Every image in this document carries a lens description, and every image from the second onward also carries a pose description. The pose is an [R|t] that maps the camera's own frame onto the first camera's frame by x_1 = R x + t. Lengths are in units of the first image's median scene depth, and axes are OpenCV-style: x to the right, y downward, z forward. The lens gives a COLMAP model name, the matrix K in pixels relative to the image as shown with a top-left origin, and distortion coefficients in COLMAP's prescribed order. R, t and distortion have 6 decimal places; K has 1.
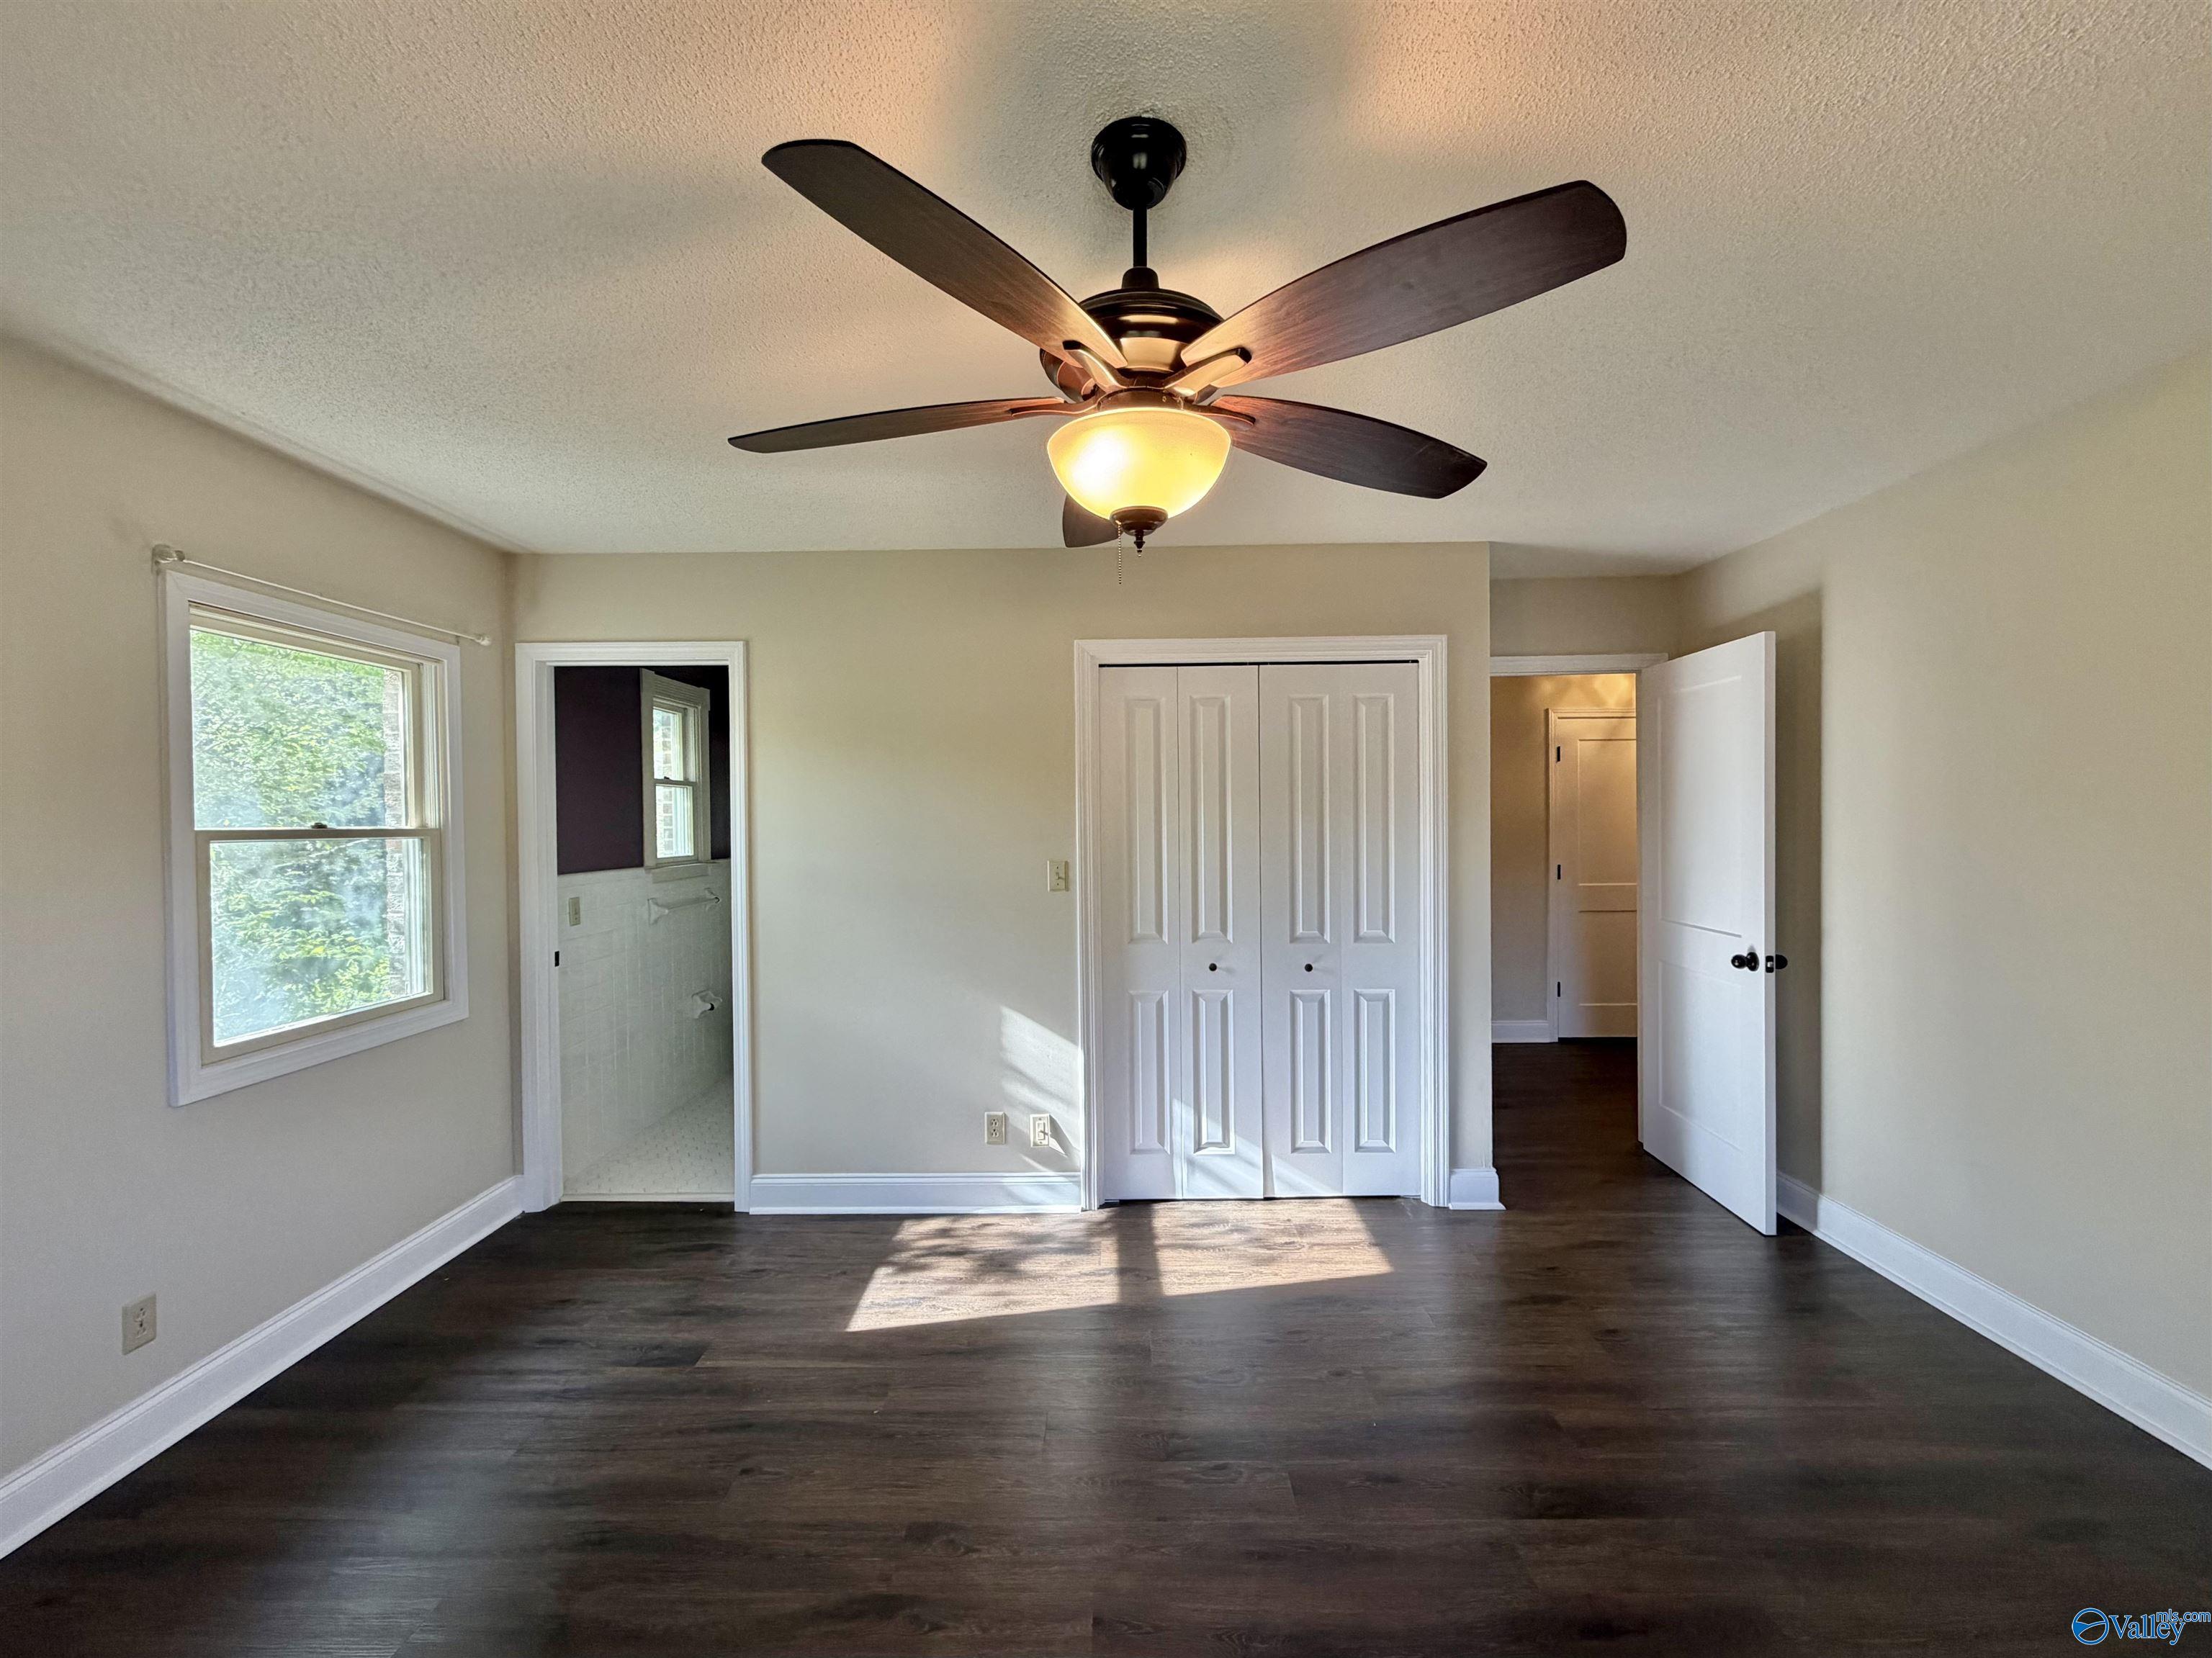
lens RADIAL K [[920.2, 0, 1106.0], [0, 920.2, 829.0], [0, 0, 1]] dist [0.000444, 0.000045]
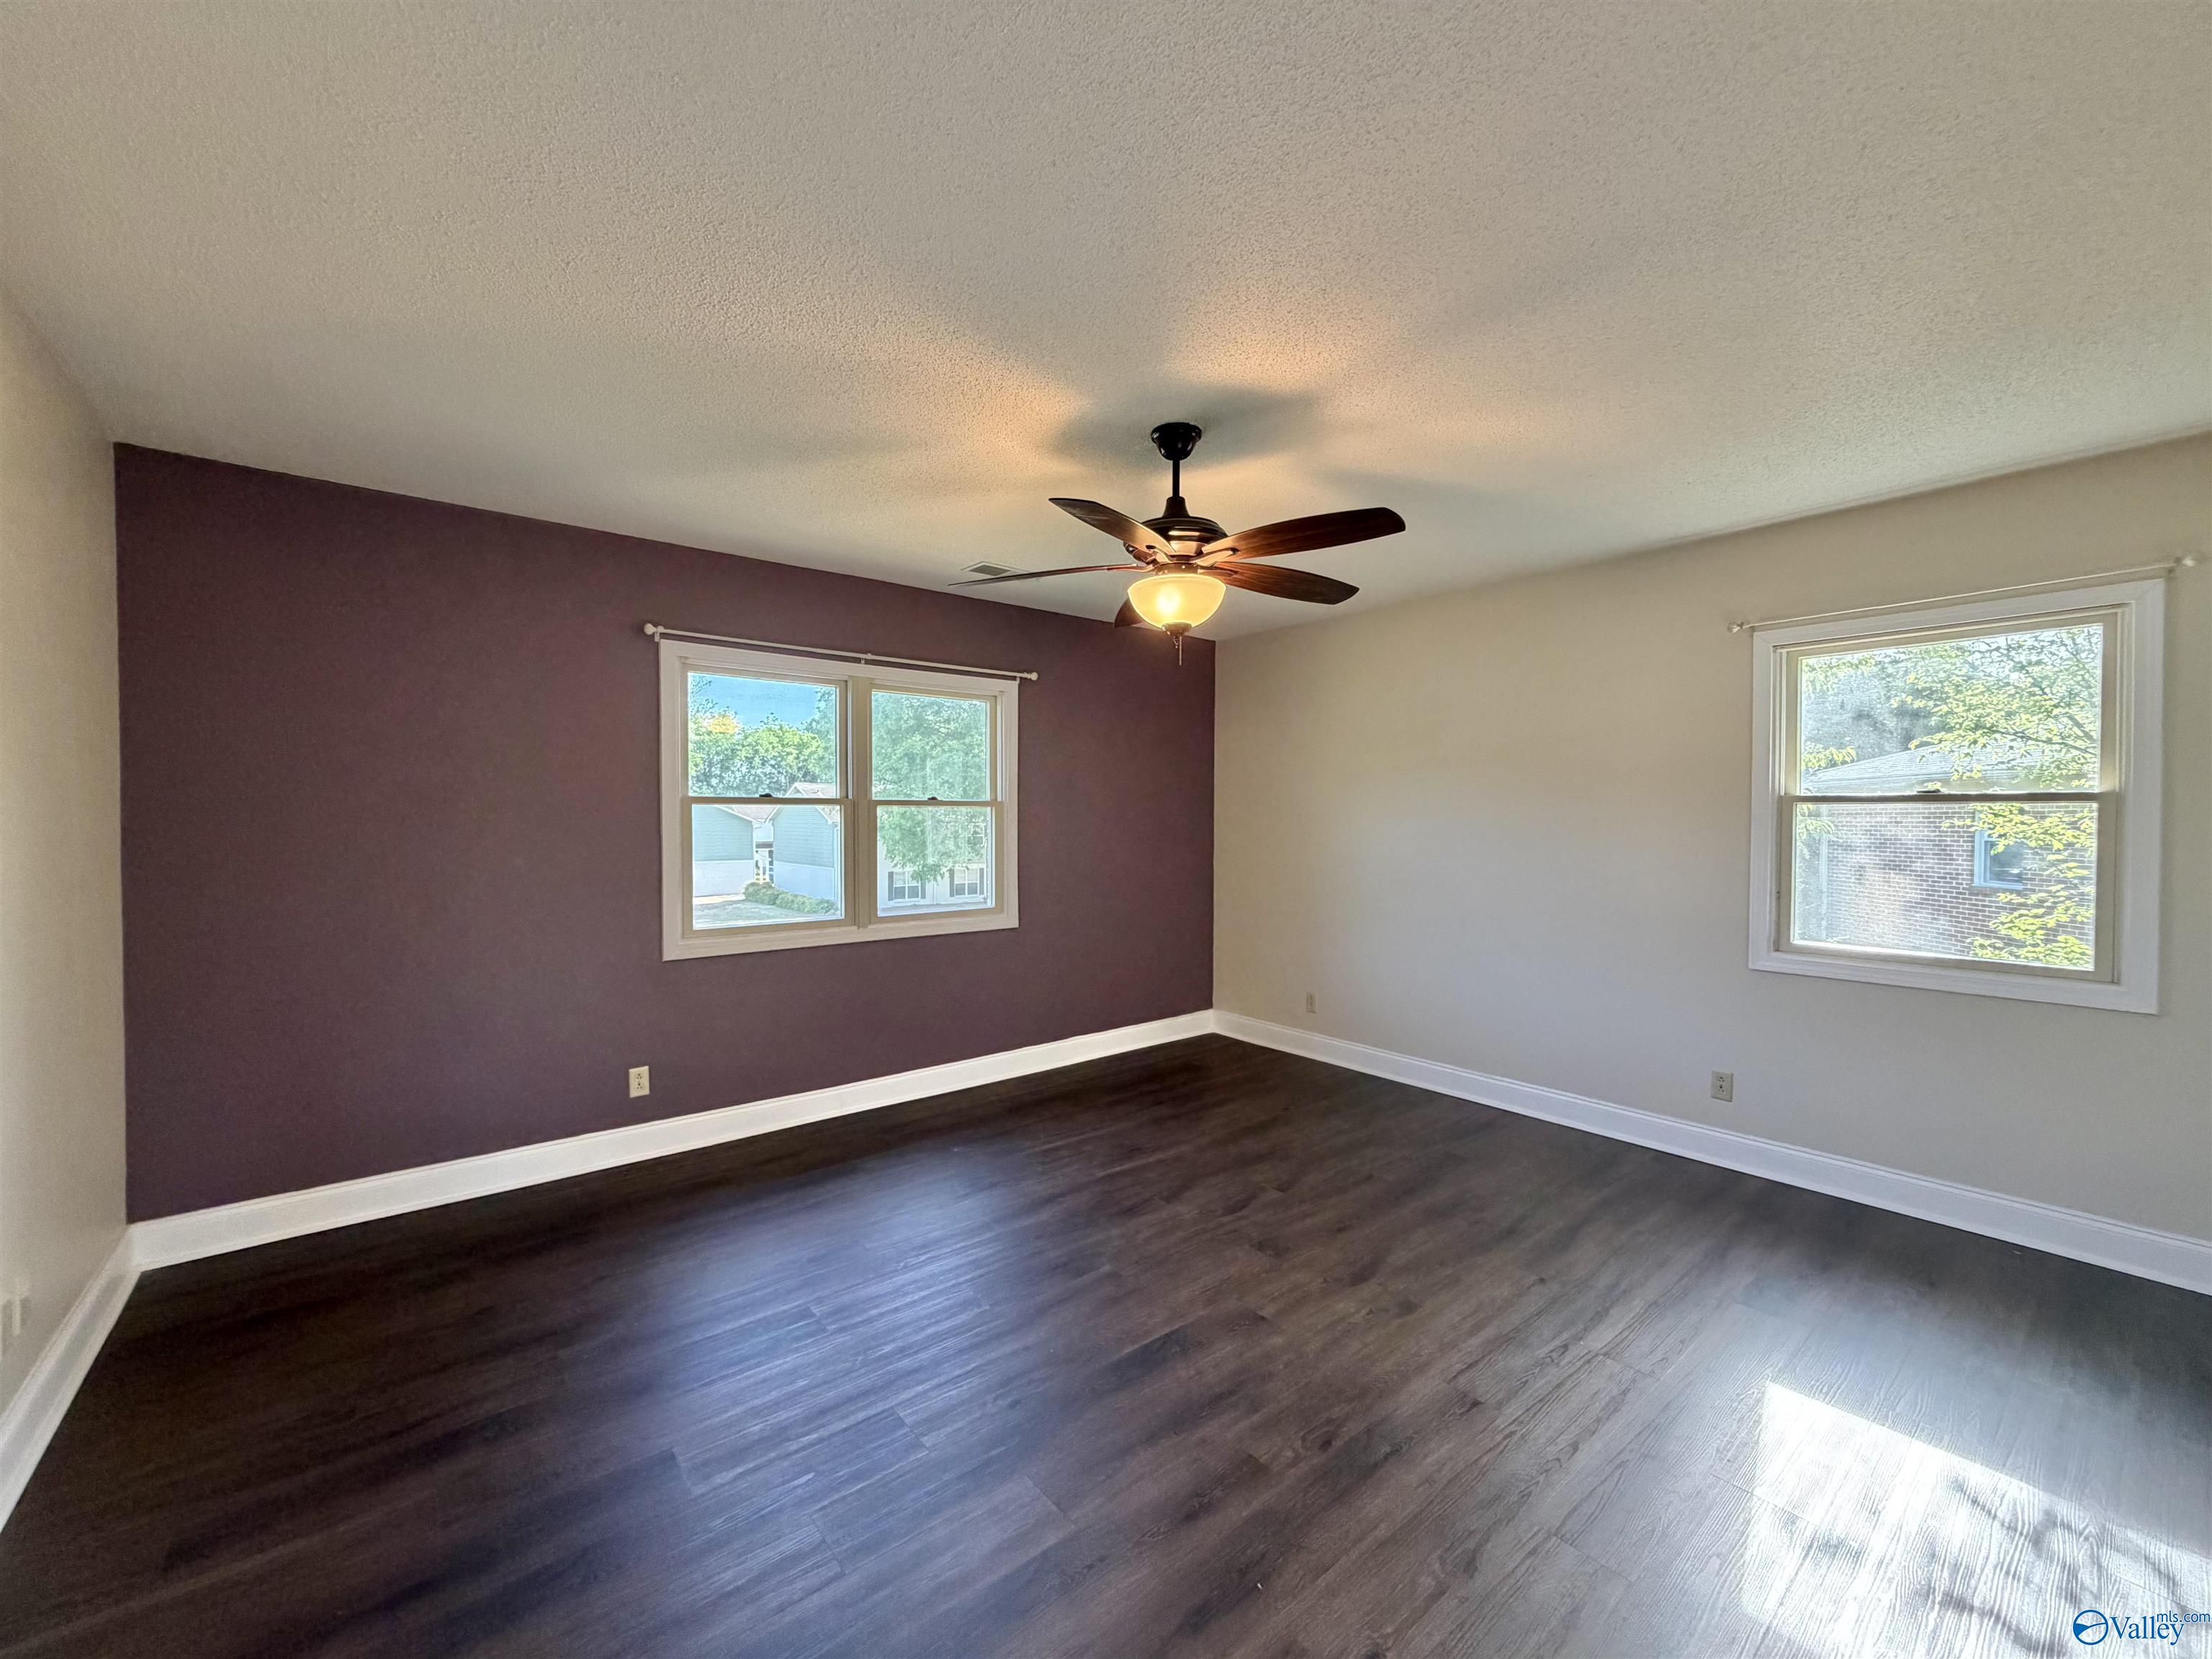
lens RADIAL K [[875.6, 0, 1100.4], [0, 875.6, 833.0], [0, 0, 1]] dist [-0.000096, -0.000117]
pose [[-0.768995, 0.019000, -0.638972, 0.964931], [-0.004637, 0.999366, 0.035296, 0.021415], [0.639238, 0.030105, -0.768419, 1.684158]]
